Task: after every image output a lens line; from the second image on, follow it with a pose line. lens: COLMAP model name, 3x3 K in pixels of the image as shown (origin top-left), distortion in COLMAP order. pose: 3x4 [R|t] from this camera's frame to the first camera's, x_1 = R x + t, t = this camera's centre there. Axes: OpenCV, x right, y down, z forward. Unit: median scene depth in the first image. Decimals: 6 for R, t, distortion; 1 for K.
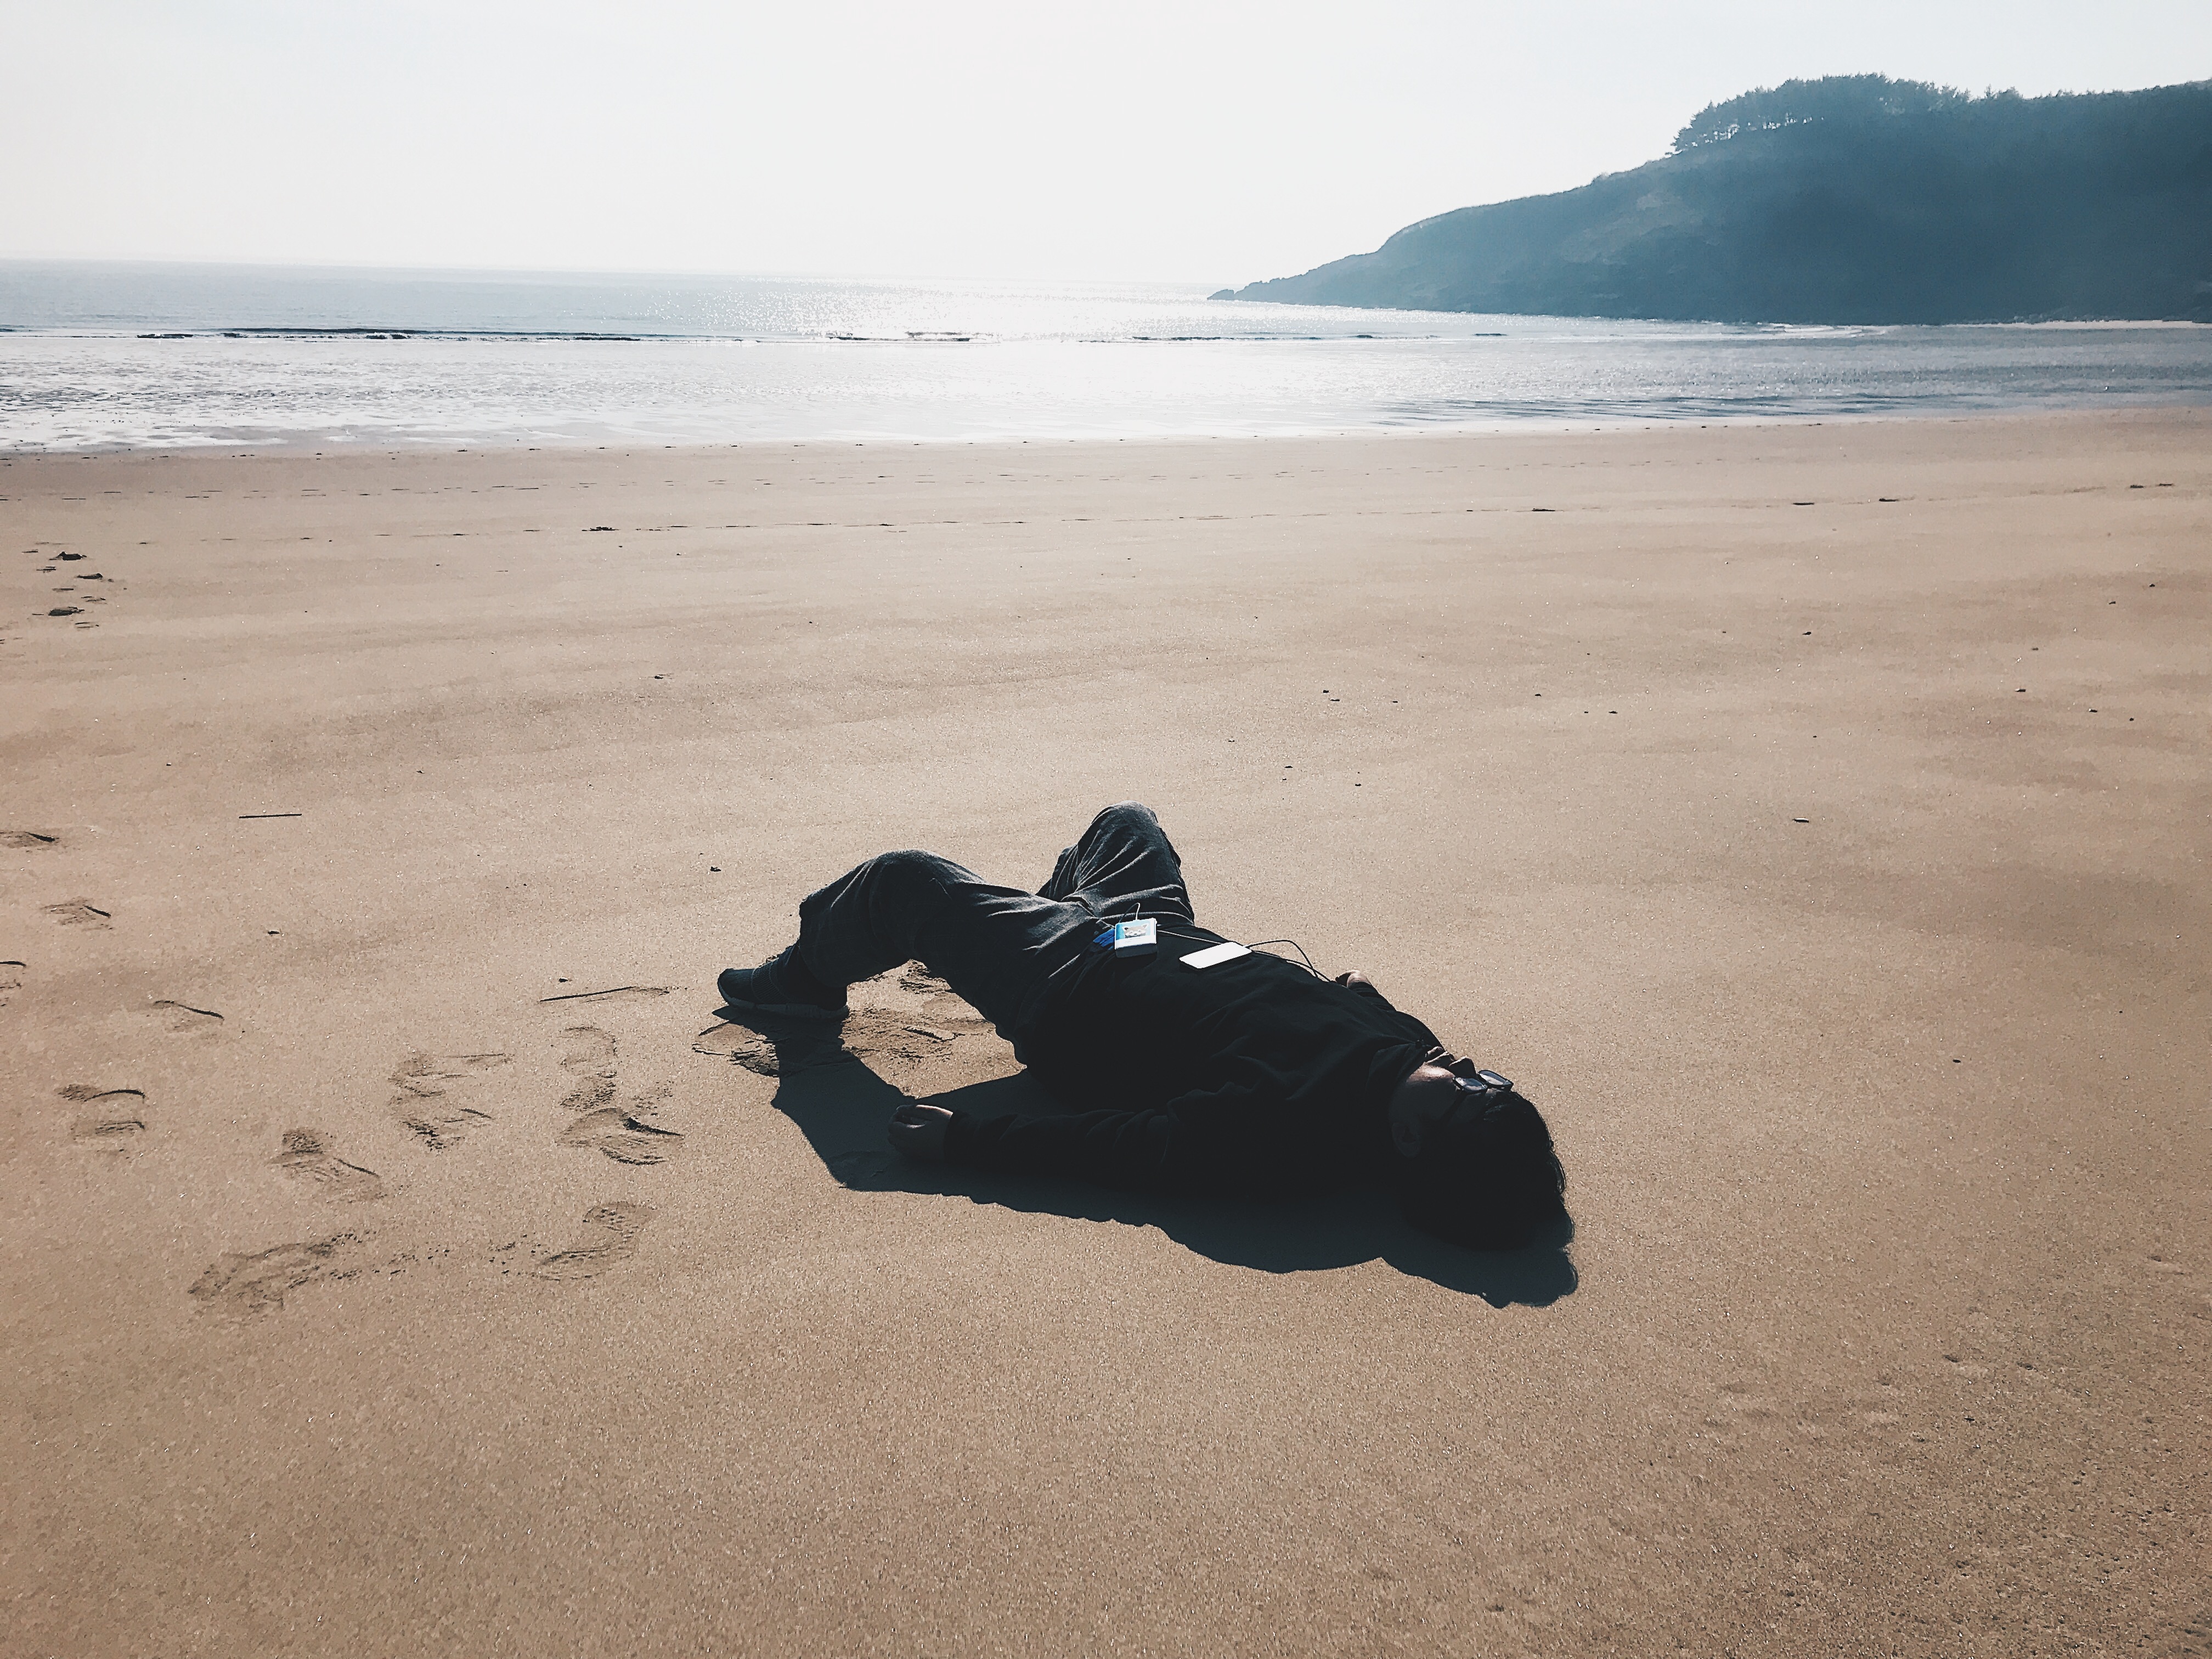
lens RADIAL K [[1738.2, 0, 1100.4], [0, 1738.2, 826.7], [0, 0, 1]] dist [0.016255, -0.007105]
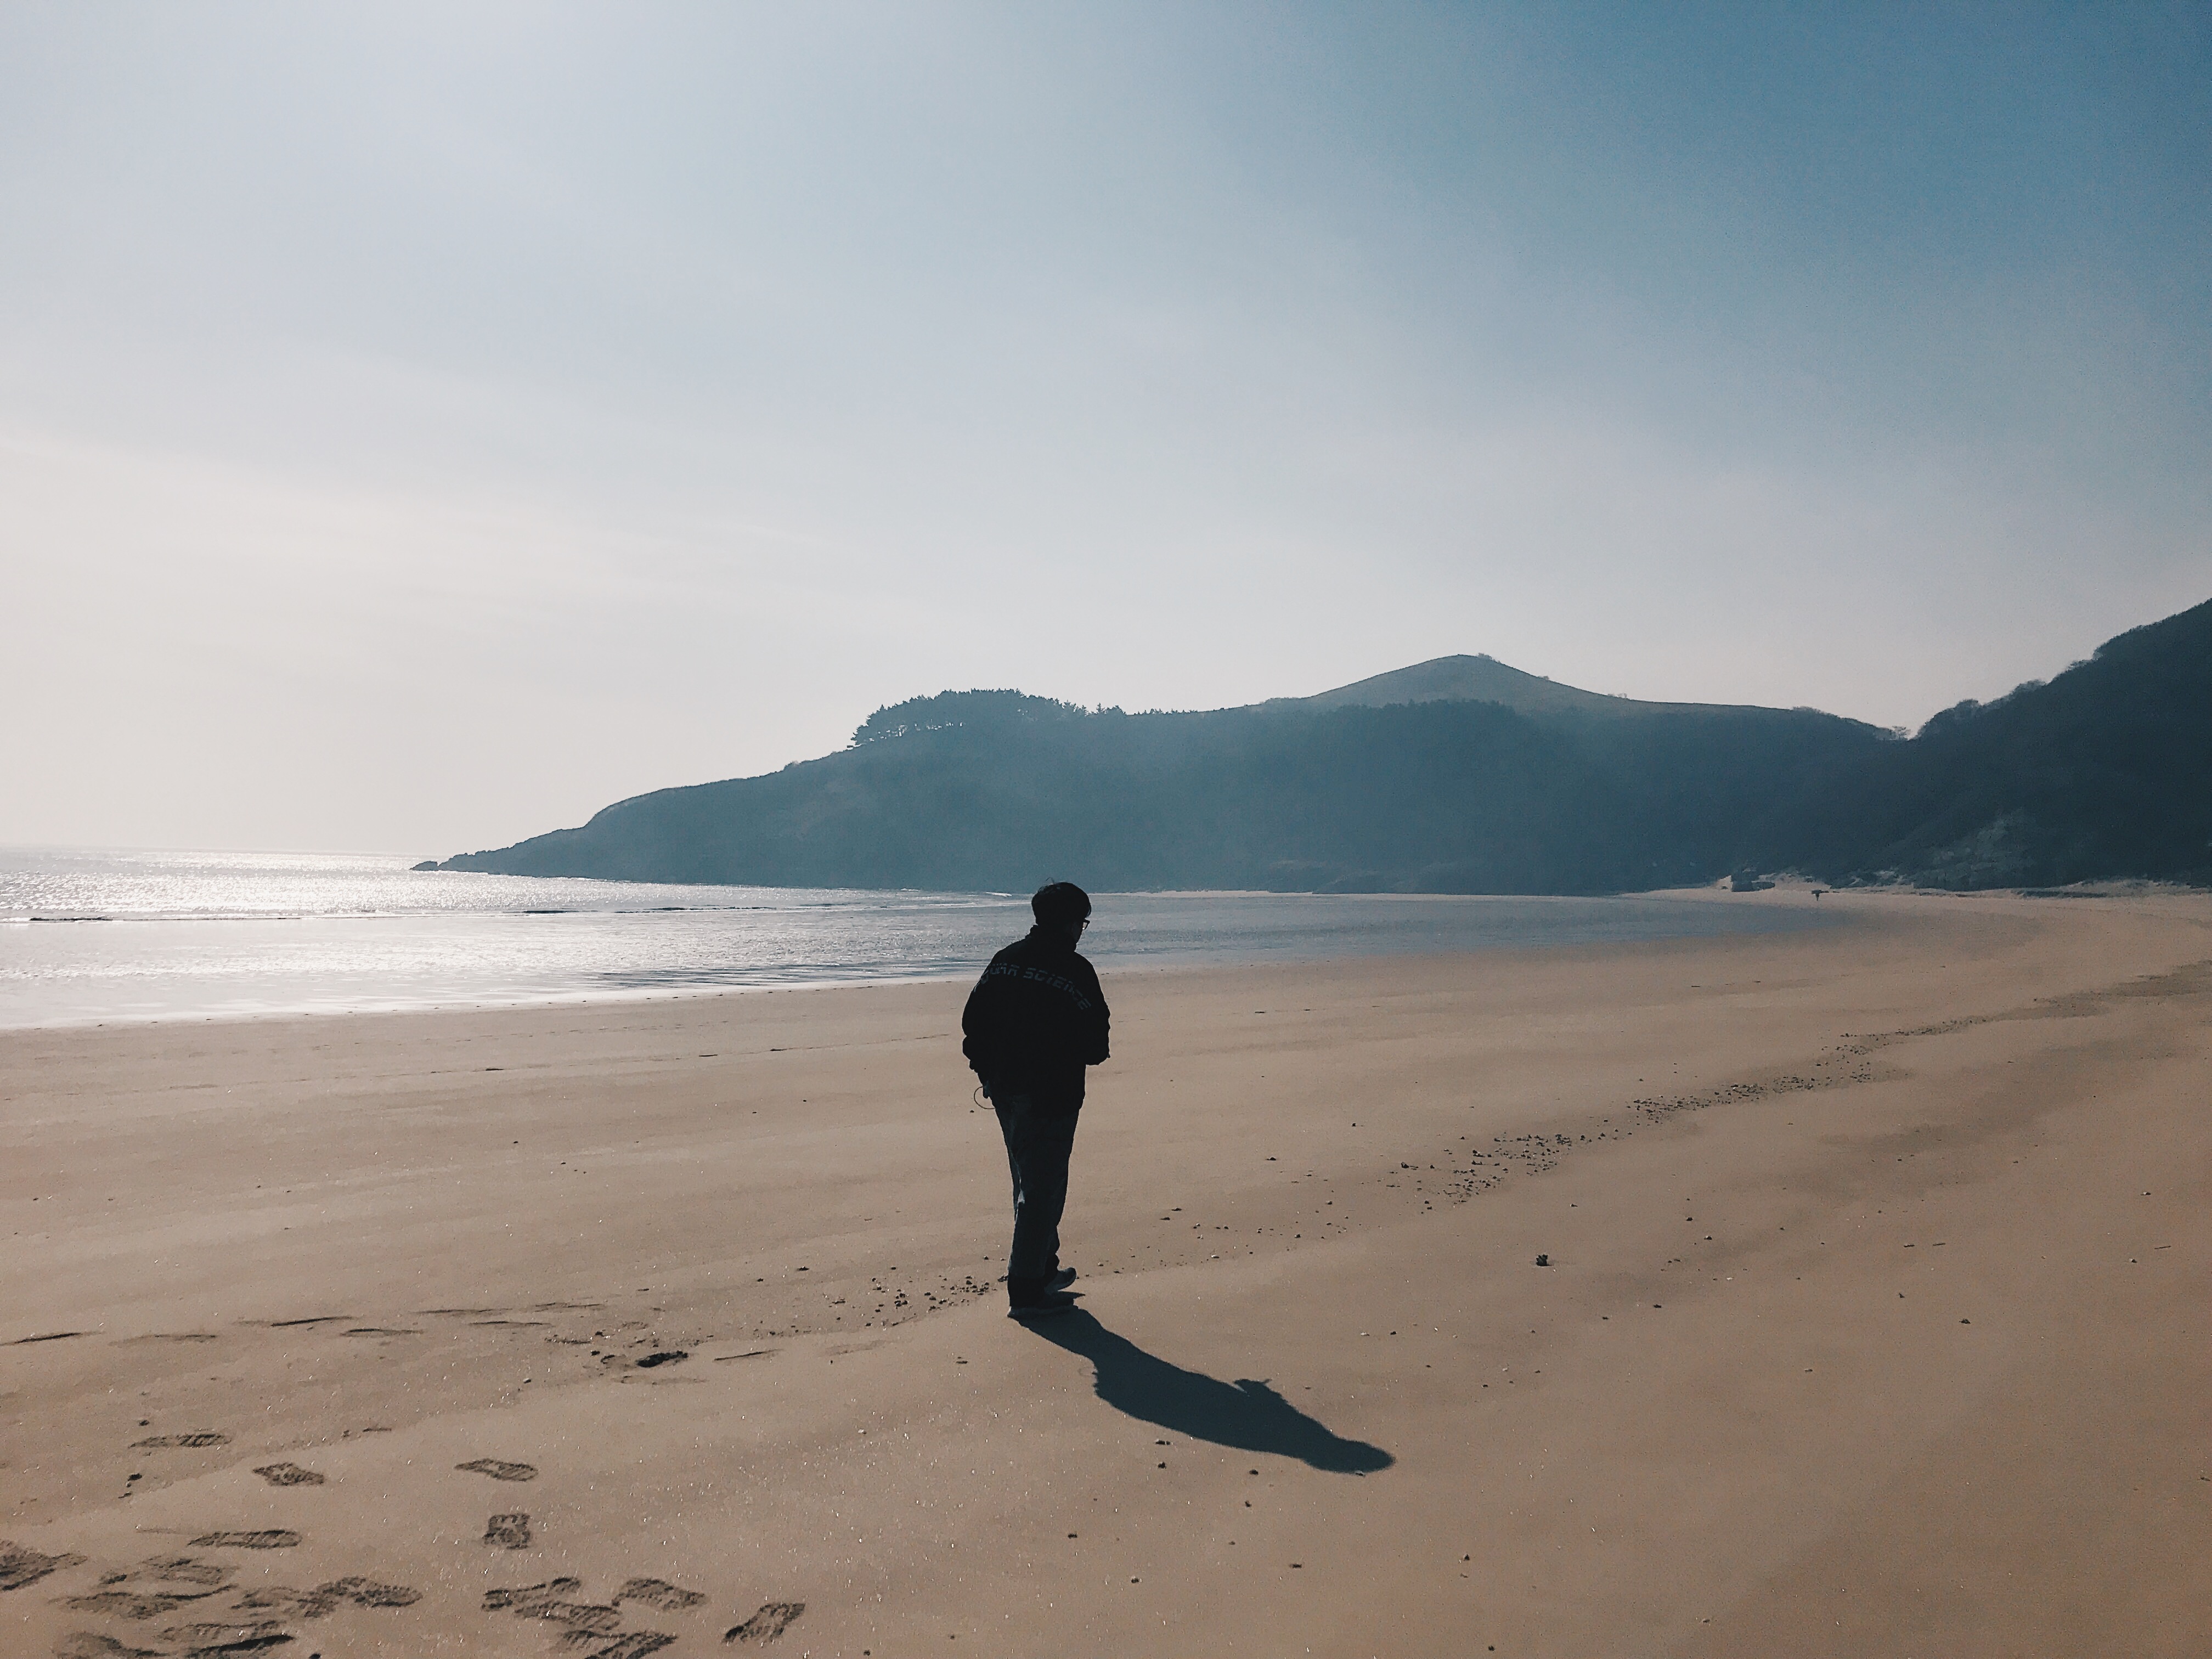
lens RADIAL K [[1820.1, 0, 1114.1], [0, 1820.1, 819.5], [0, 0, 1]] dist [0.048299, -0.067745]
pose [[0.920547, 0.009346, 0.390520, 0.048534], [0.112831, 0.950741, -0.288724, 0.024957], [-0.373981, 0.309846, 0.874147, -0.119862]]
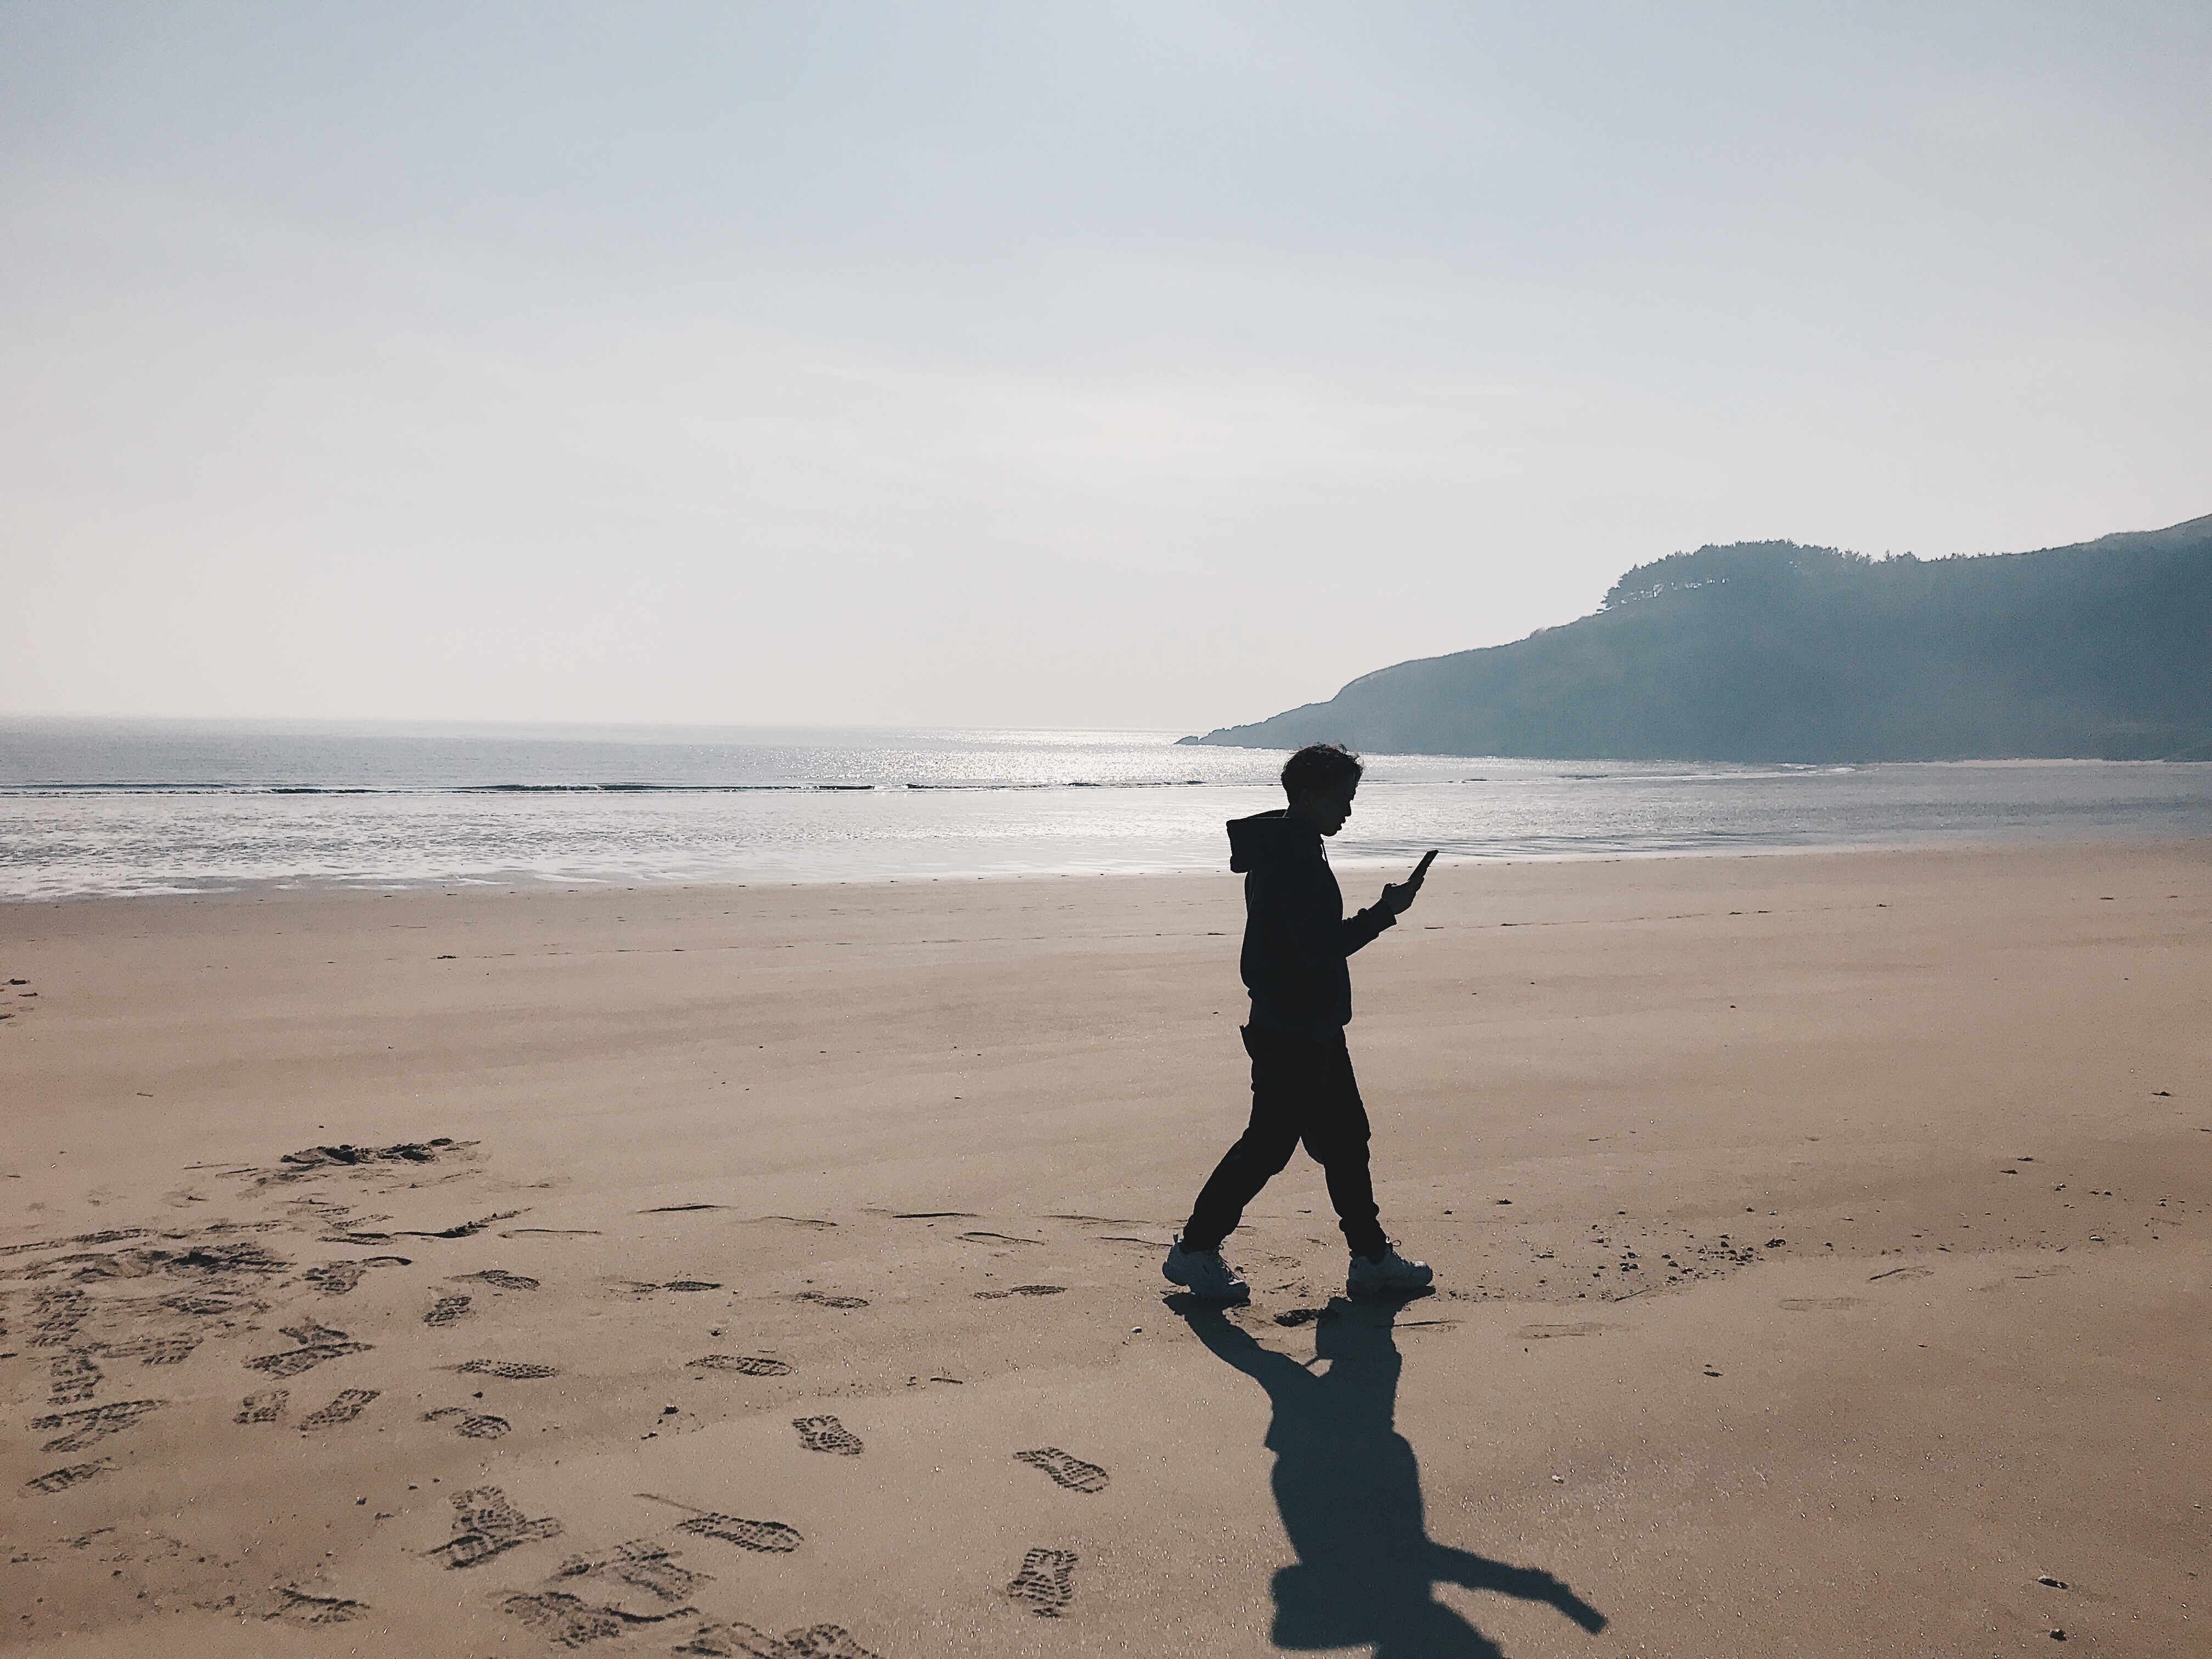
lens RADIAL K [[1820.1, 0, 1101.3], [0, 1820.1, 812.2], [0, 0, 1]] dist [0.048299, -0.067745]
pose [[0.999891, -0.010090, -0.010806, 0.059842], [0.007051, 0.967875, -0.251334, 0.018709], [0.012994, 0.251230, 0.967840, -0.088022]]
